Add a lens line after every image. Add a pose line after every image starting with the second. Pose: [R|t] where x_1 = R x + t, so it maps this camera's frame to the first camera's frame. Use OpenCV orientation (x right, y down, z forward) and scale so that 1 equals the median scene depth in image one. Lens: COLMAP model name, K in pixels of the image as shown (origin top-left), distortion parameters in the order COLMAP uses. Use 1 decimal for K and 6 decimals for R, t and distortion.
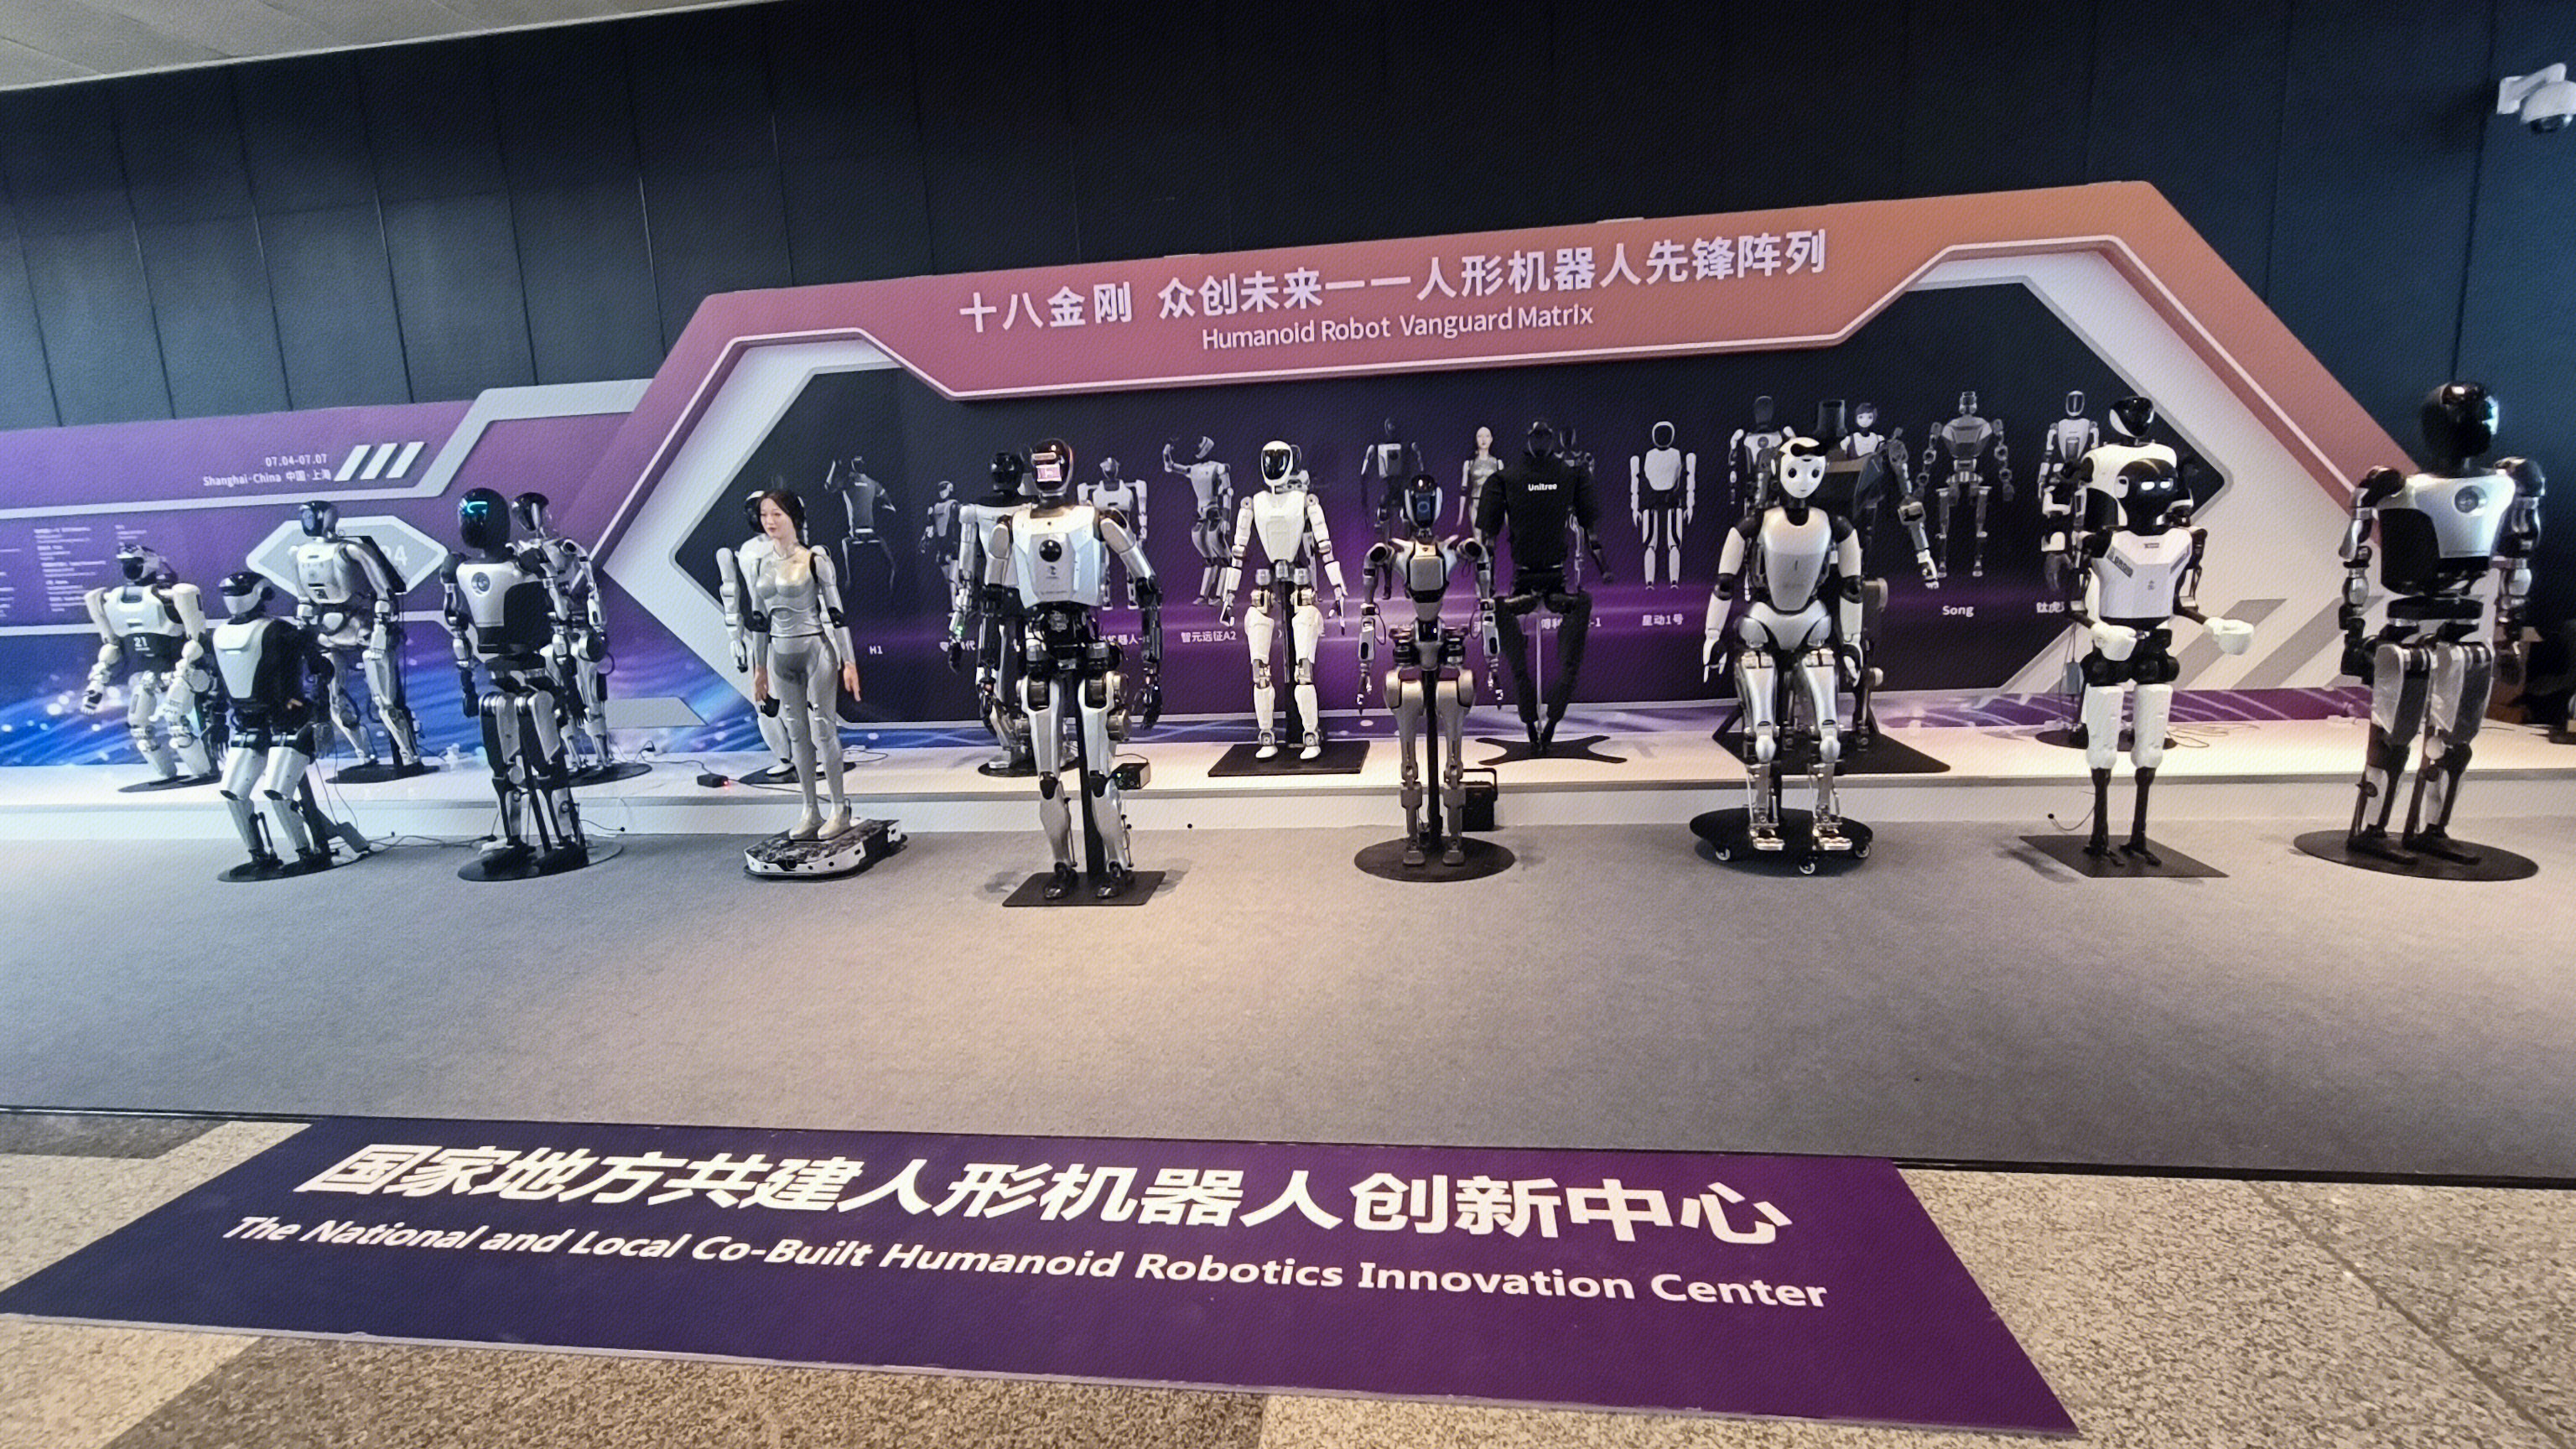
lens RADIAL K [[1172.5, 0, 1288.0], [0, 1172.5, 724.5], [0, 0, 1]] dist [-0.000269, 0.000107]
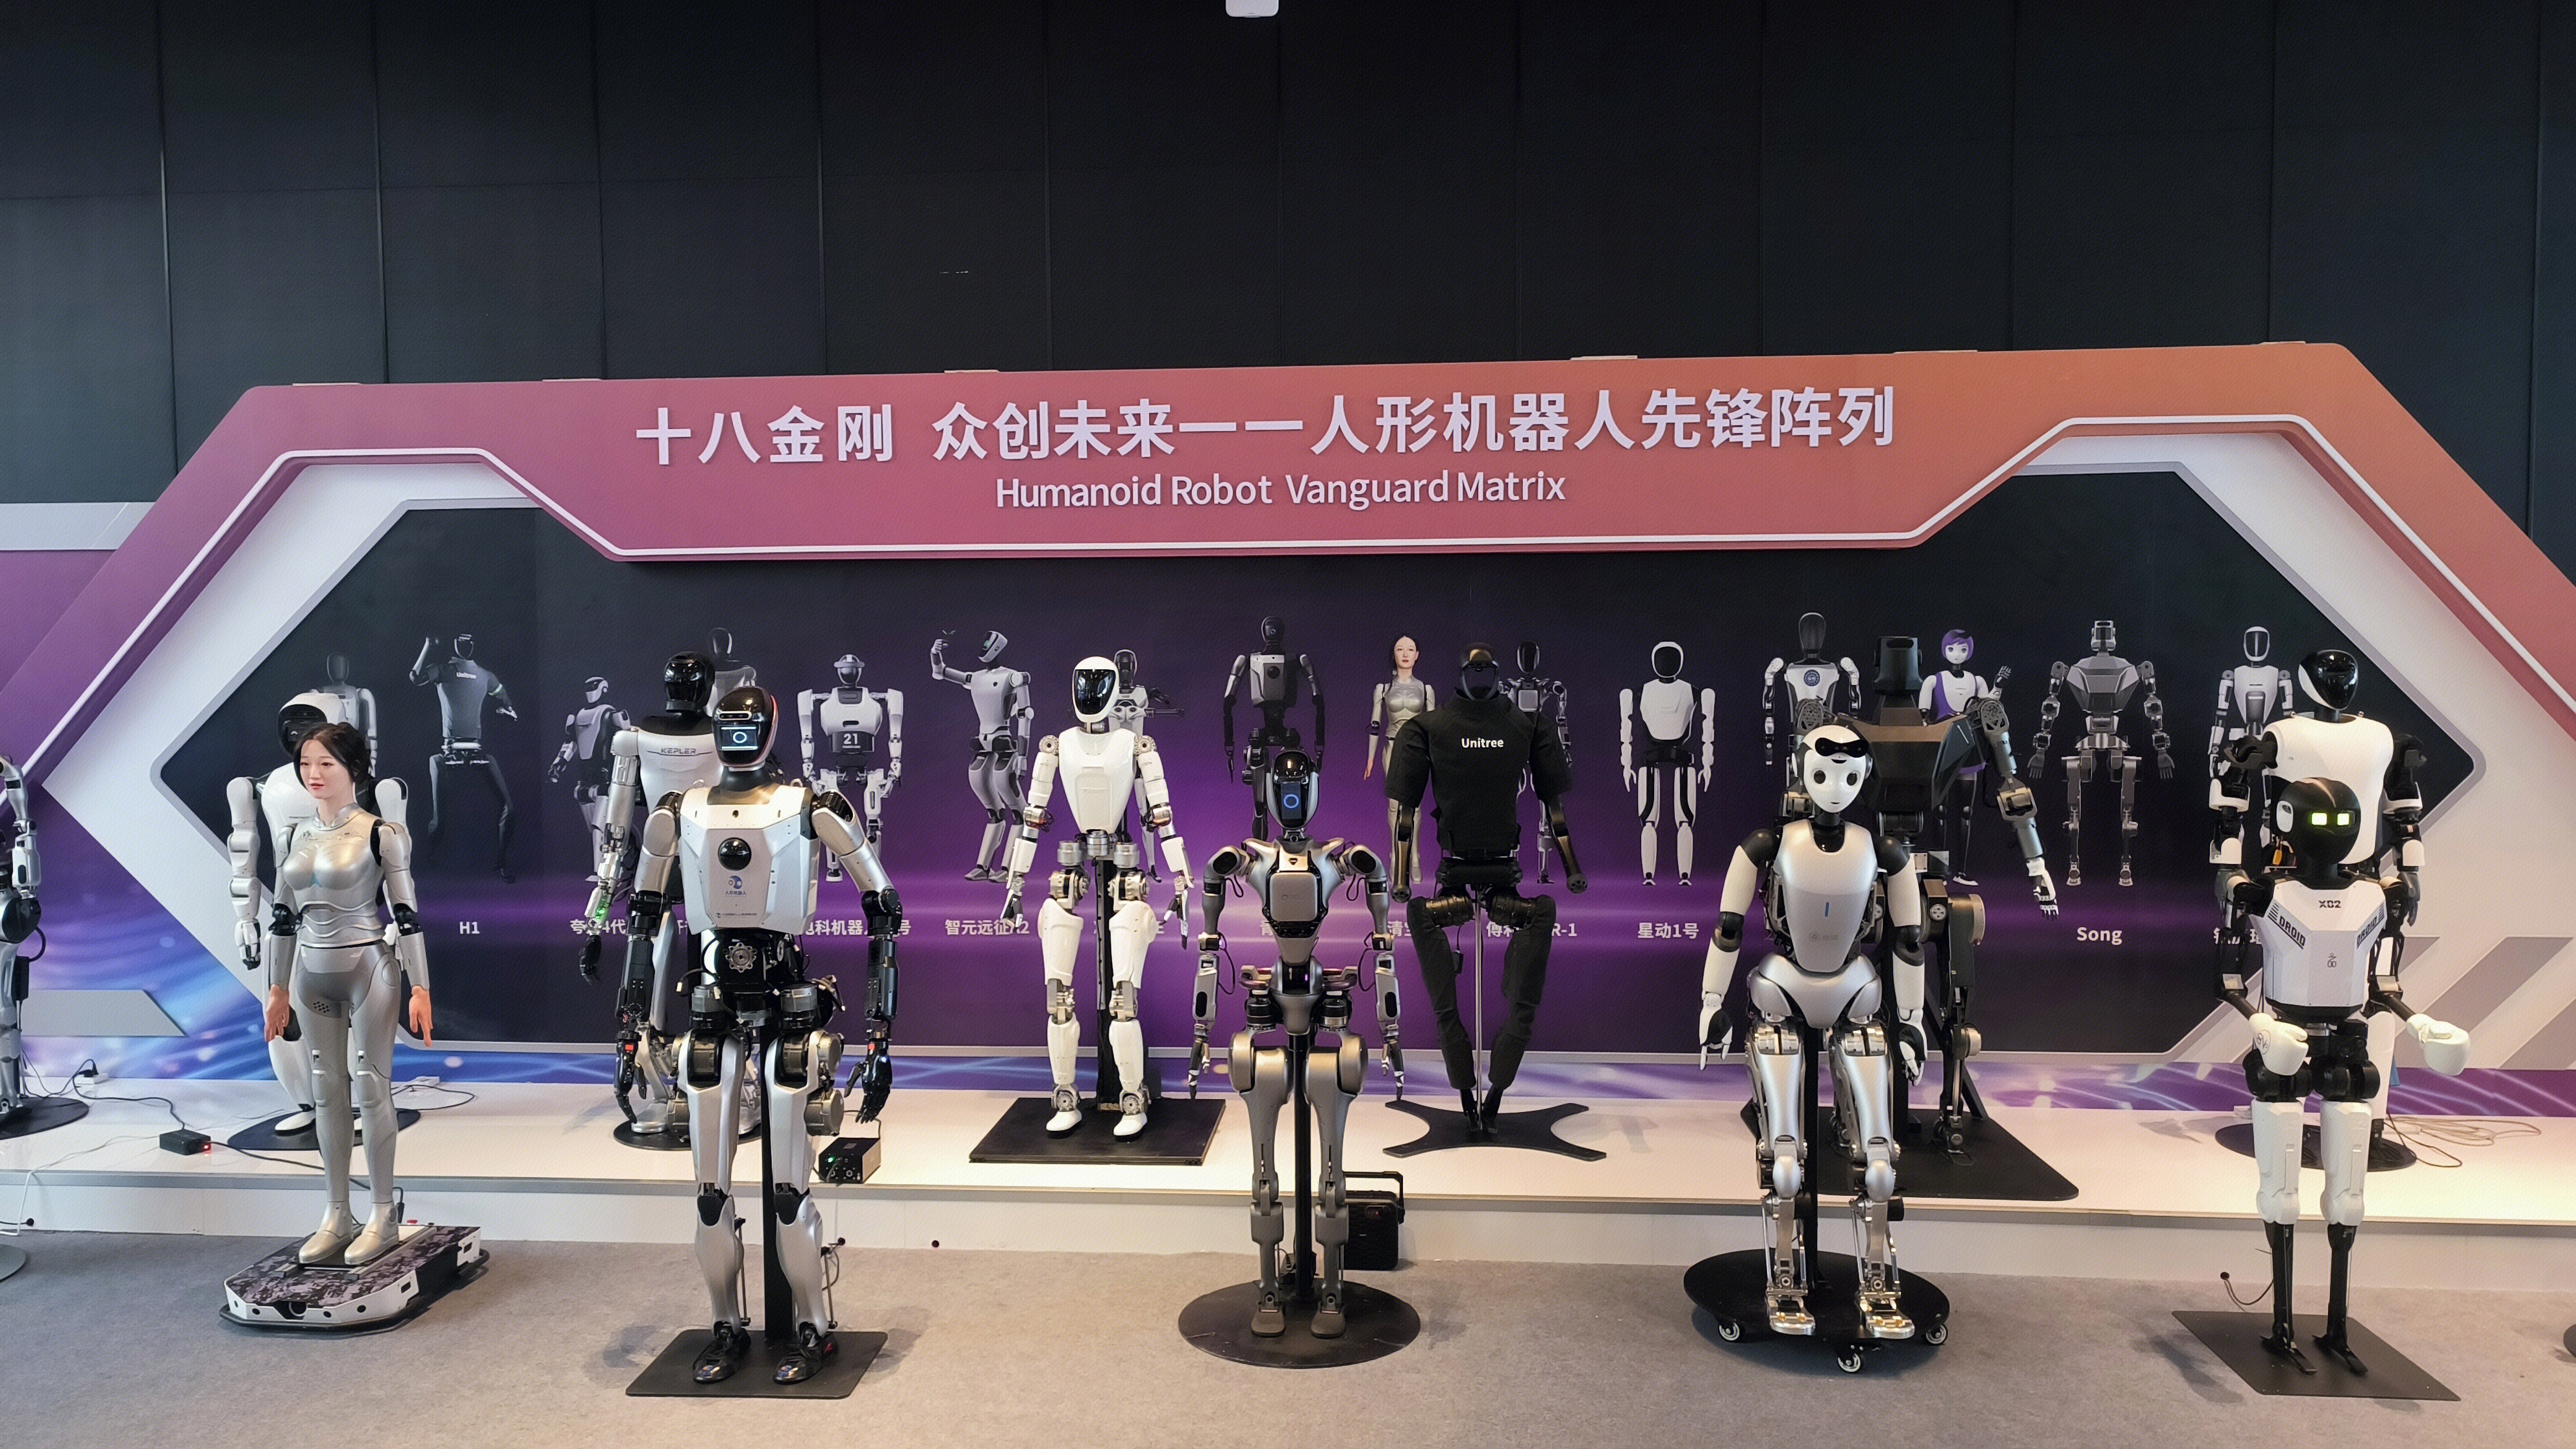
lens RADIAL K [[1869.1, 0, 1239.1], [0, 1869.1, 727.9], [0, 0, 1]] dist [0.031861, -0.025251]
pose [[0.998503, 0.035609, 0.041523, 0.029069], [-0.030409, 0.992338, -0.119754, -0.073445], [-0.045469, 0.118312, 0.991935, -0.066335]]
